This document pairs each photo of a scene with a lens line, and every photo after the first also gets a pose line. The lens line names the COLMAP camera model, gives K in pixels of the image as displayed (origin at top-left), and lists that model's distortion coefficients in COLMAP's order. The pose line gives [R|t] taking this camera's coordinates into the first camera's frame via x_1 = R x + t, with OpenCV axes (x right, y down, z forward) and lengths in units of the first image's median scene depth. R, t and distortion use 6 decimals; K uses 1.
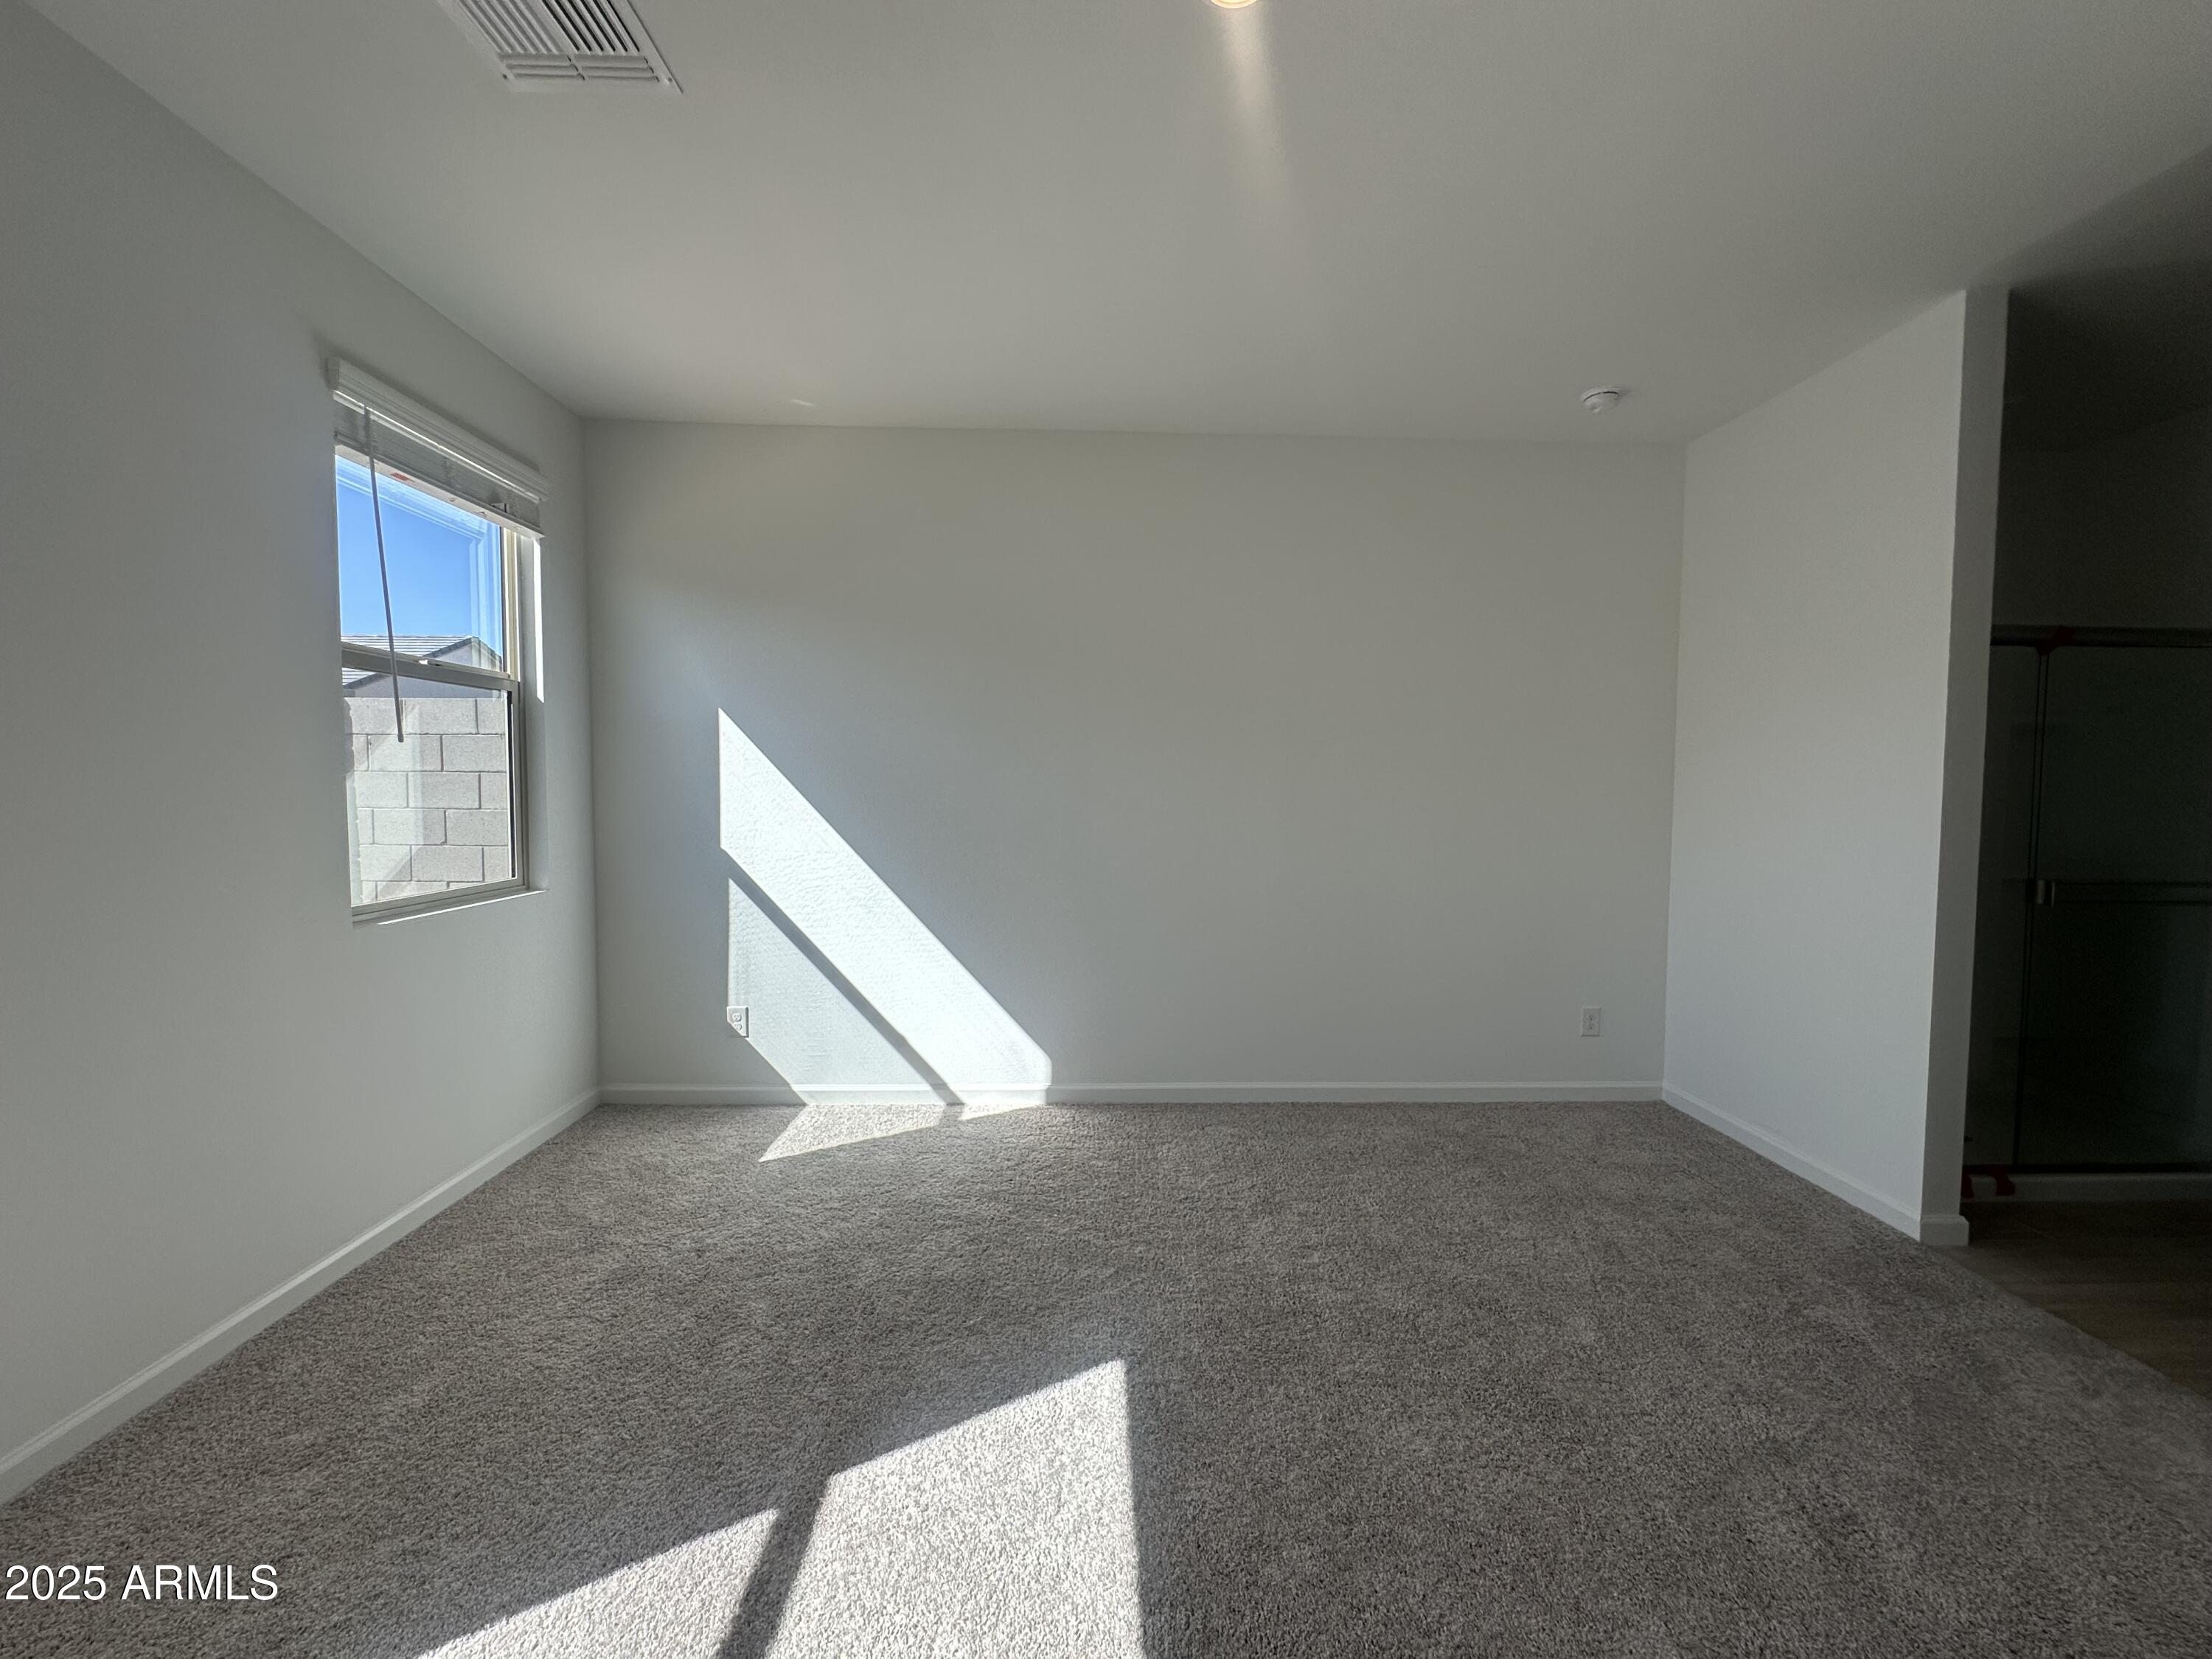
lens RADIAL K [[882.0, 0, 1116.6], [0, 882.0, 826.1], [0, 0, 1]] dist [-0.004771, 0.001885]
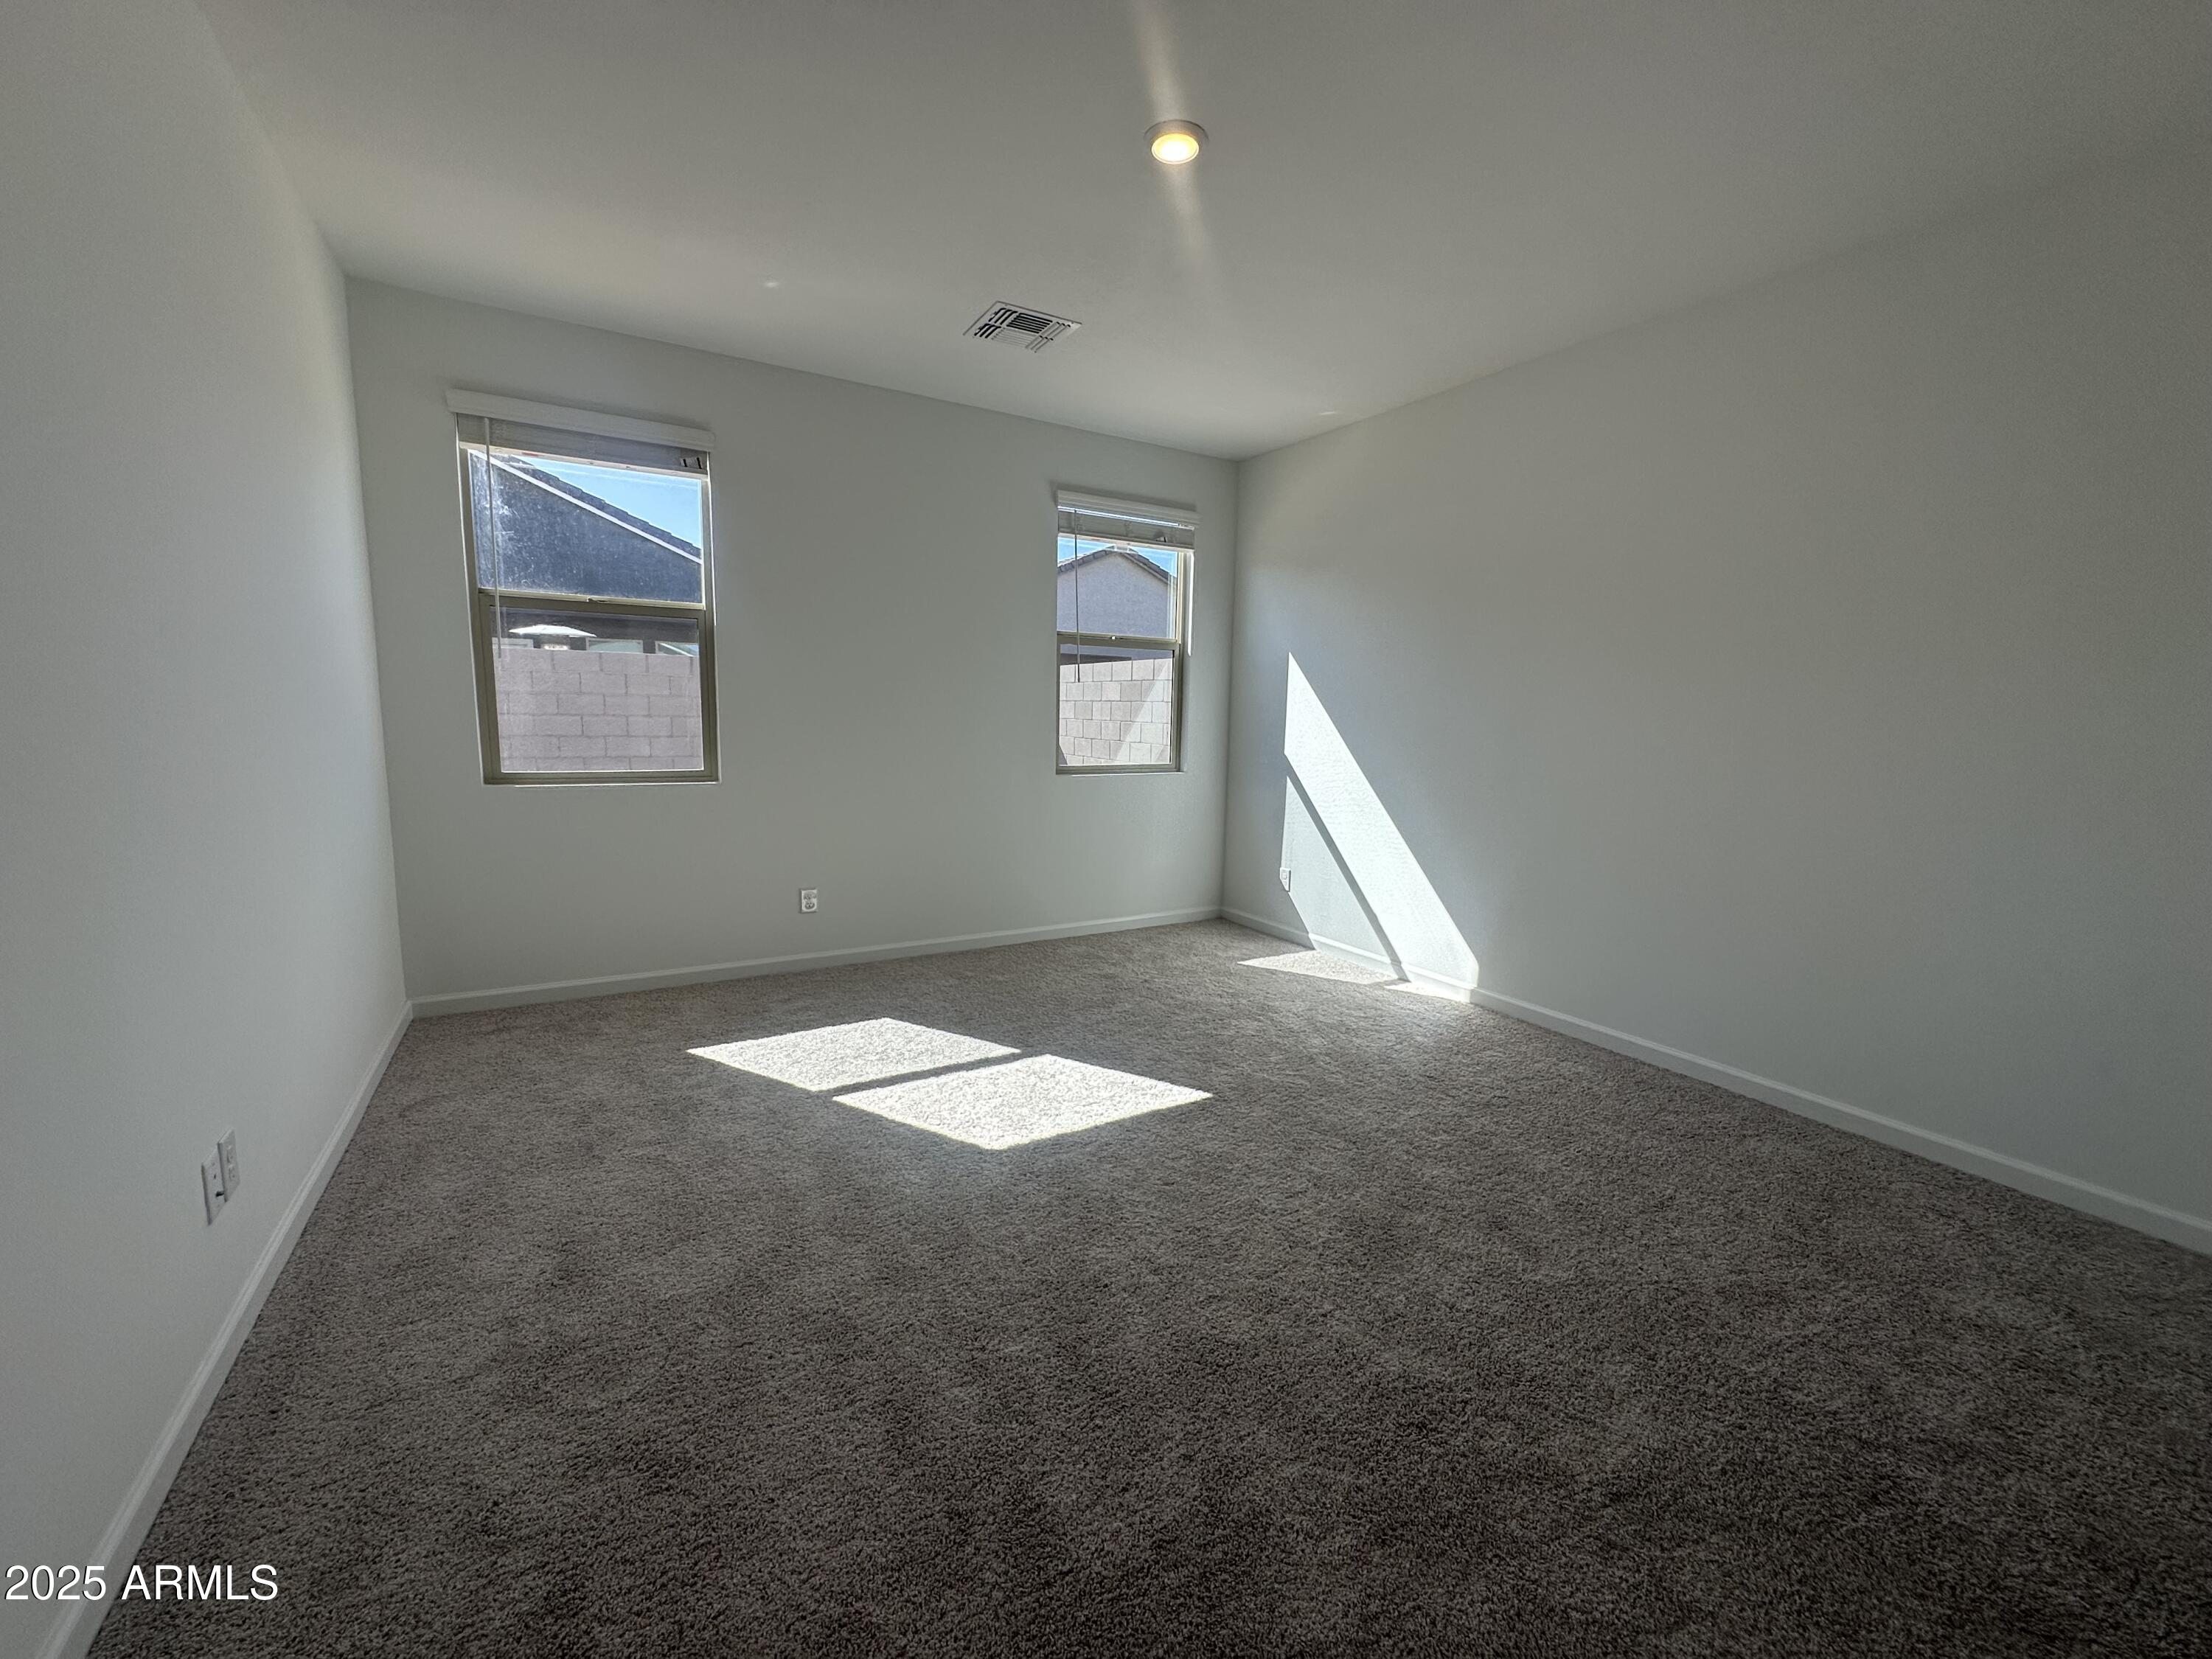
lens RADIAL K [[882.0, 0, 1116.5], [0, 882.0, 824.6], [0, 0, 1]] dist [-0.004771, 0.001885]
pose [[0.491368, 0.114495, -0.863393, 0.717124], [-0.062024, 0.993405, 0.096437, 0.019305], [0.868741, 0.006165, 0.495229, 0.085712]]
